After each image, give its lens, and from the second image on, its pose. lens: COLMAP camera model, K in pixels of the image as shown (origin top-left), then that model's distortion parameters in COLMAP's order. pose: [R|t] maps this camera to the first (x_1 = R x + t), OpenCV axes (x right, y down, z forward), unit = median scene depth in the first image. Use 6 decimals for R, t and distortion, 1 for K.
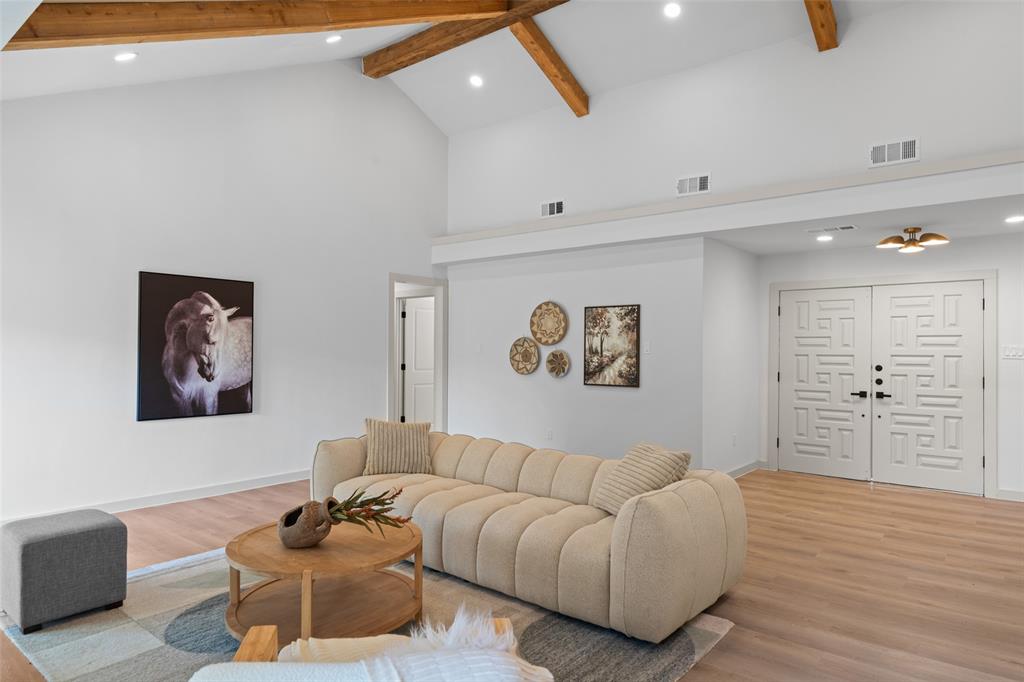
lens RADIAL K [[623.7, 0, 506.6], [0, 623.7, 345.8], [0, 0, 1]] dist [0.003032, -0.001491]
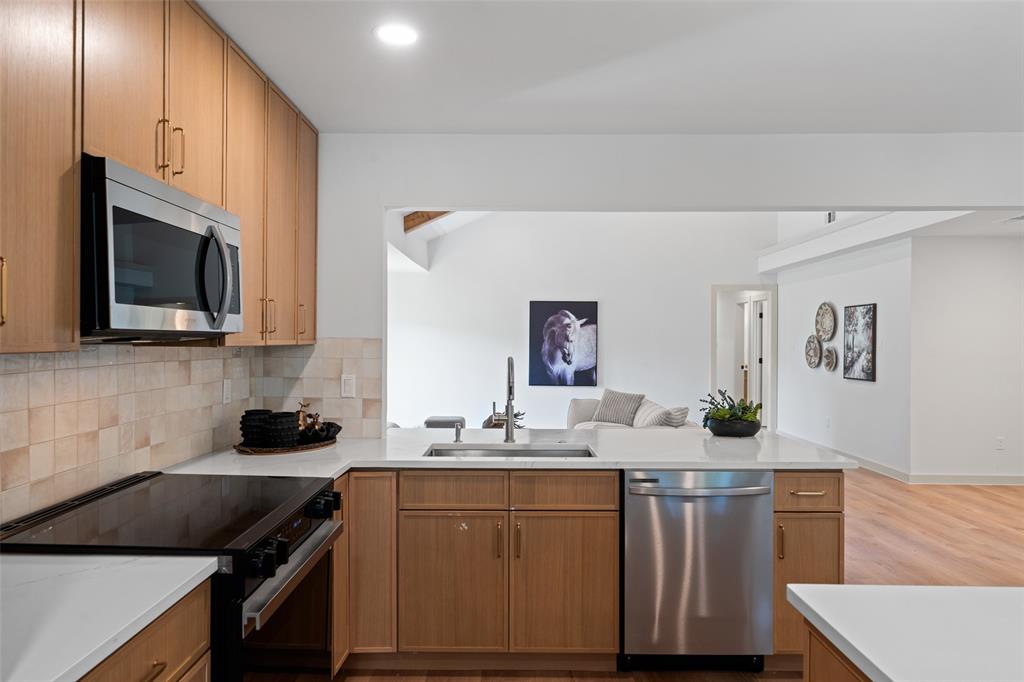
lens RADIAL K [[677.5, 0, 506.9], [0, 677.5, 343.9], [0, 0, 1]] dist [0.002640, -0.004813]
pose [[0.624469, 0.000142, -0.781049, 0.855255], [0.002792, 0.999993, 0.002415, -0.002293], [0.781044, -0.003689, 0.624465, -0.246222]]
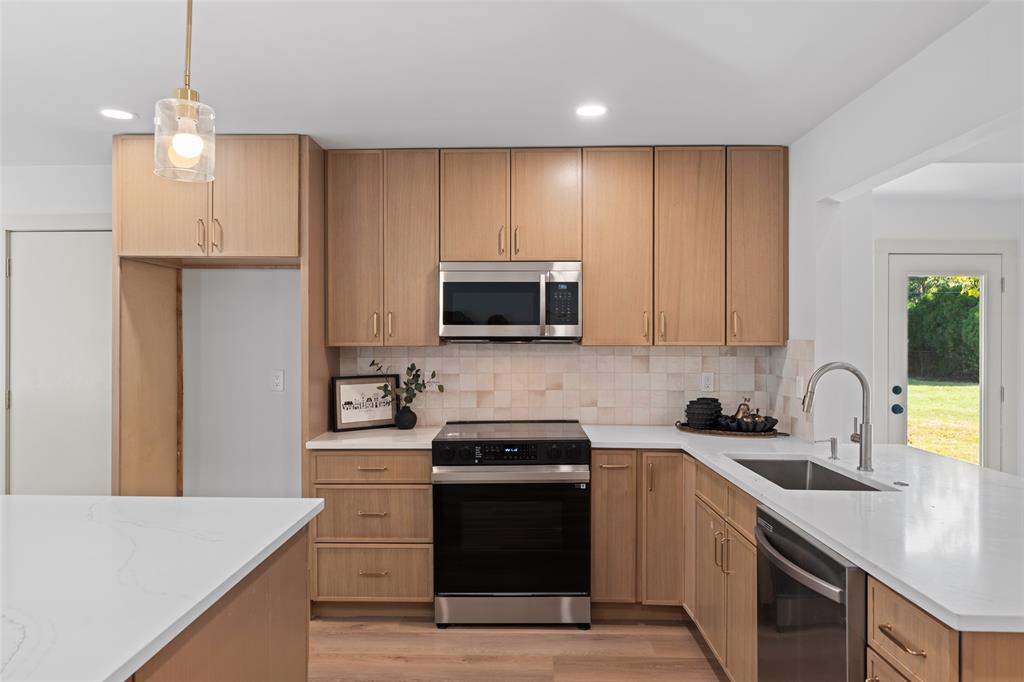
lens RADIAL K [[677.5, 0, 504.8], [0, 677.5, 340.9], [0, 0, 1]] dist [0.002640, -0.004813]
pose [[-0.790425, -0.007607, -0.612511, 0.880202], [-0.005094, 0.999970, -0.005846, -0.000392], [0.612537, -0.001501, -0.790440, 0.371087]]
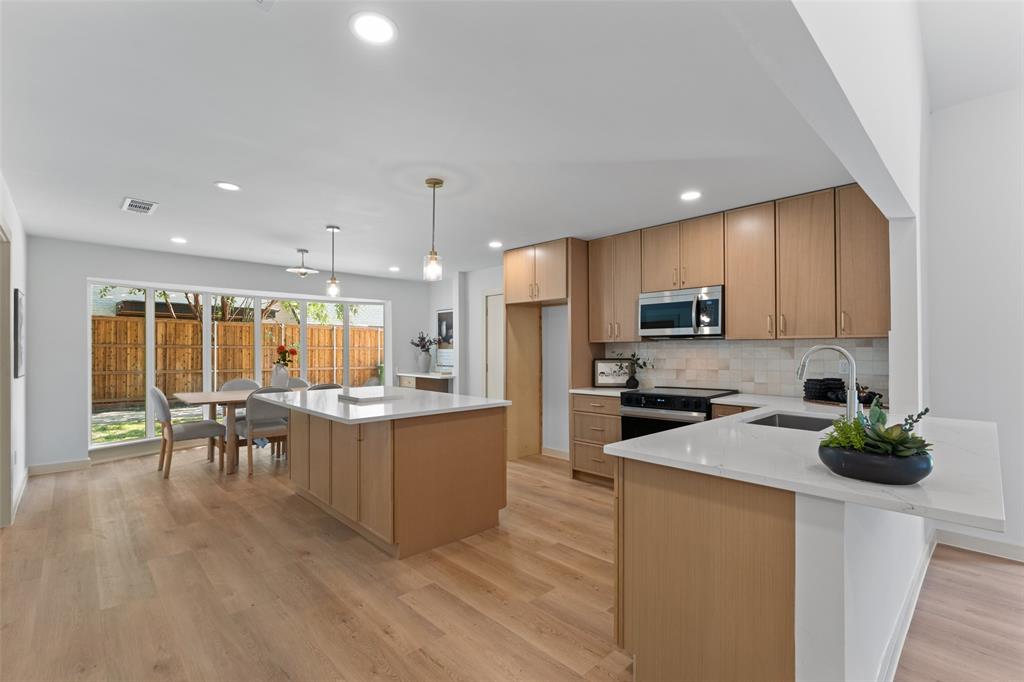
lens RADIAL K [[461.6, 0, 505.6], [0, 461.6, 349.3], [0, 0, 1]] dist [-0.002927, 0.001733]
pose [[-0.991156, -0.005431, 0.132591, 0.645130], [-0.005988, 0.999975, -0.003806, 0.019503], [-0.132567, -0.004566, -0.991163, 0.632586]]
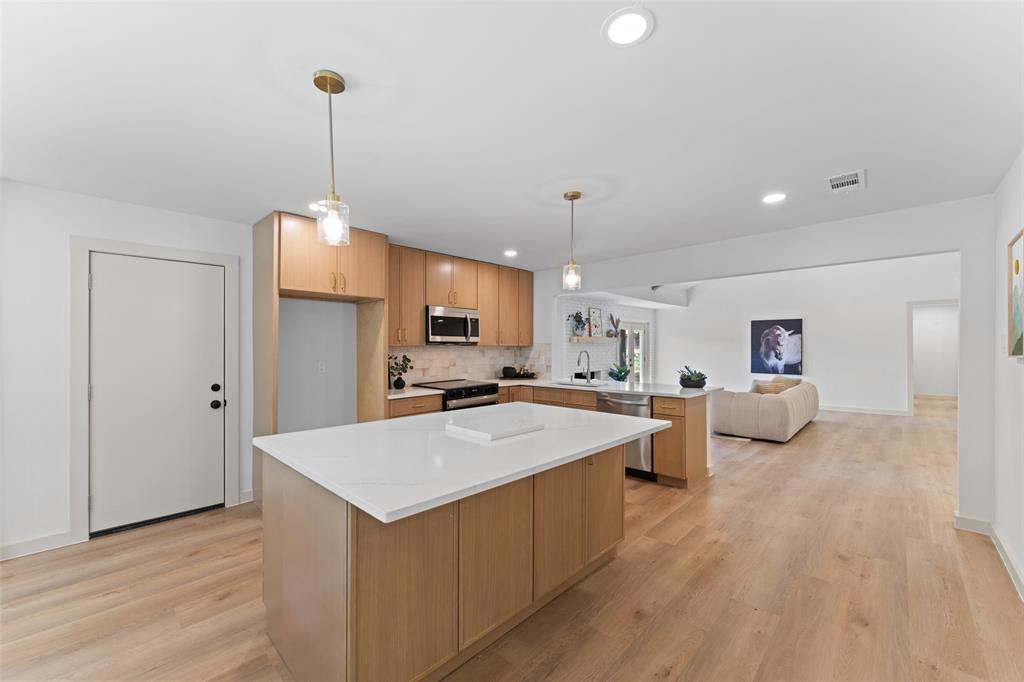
lens RADIAL K [[408.7, 0, 506.4], [0, 408.7, 346.6], [0, 0, 1]] dist [-0.002436, -0.000620]
pose [[-0.081433, -0.009213, -0.996636, 1.346873], [0.005369, 0.999939, -0.009682, 0.011478], [0.996664, -0.006139, -0.081378, 0.028756]]
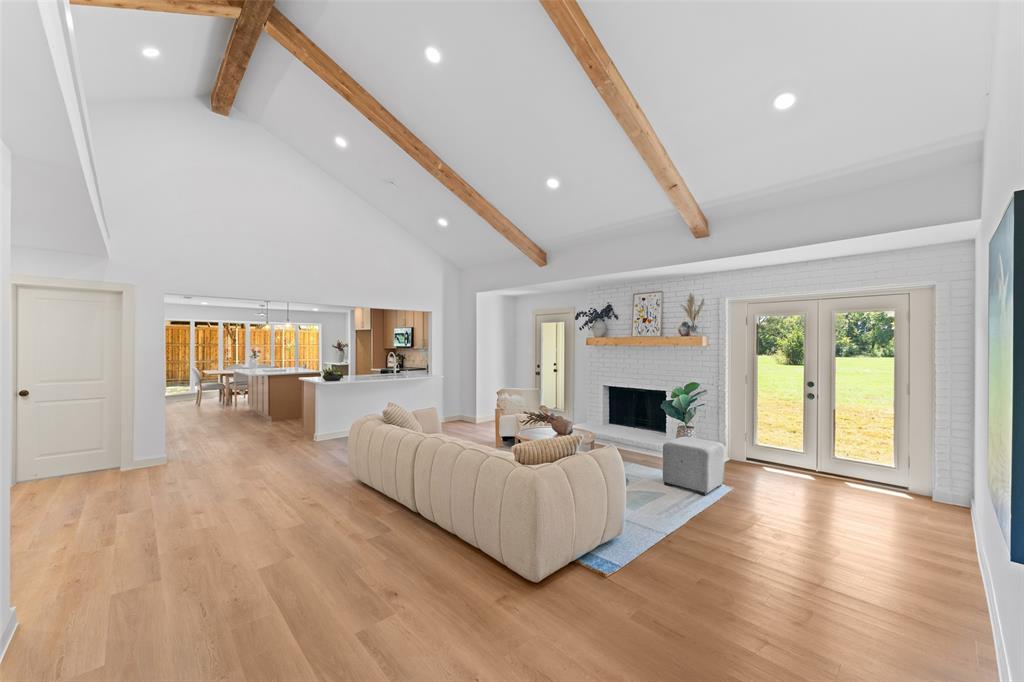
lens RADIAL K [[408.7, 0, 505.6], [0, 408.7, 347.1], [0, 0, 1]] dist [-0.002436, -0.000620]
pose [[-0.990118, -0.009013, 0.139944, -0.180501], [-0.008482, 0.999954, 0.004389, -0.016159], [-0.139977, 0.003158, -0.990150, 1.432013]]
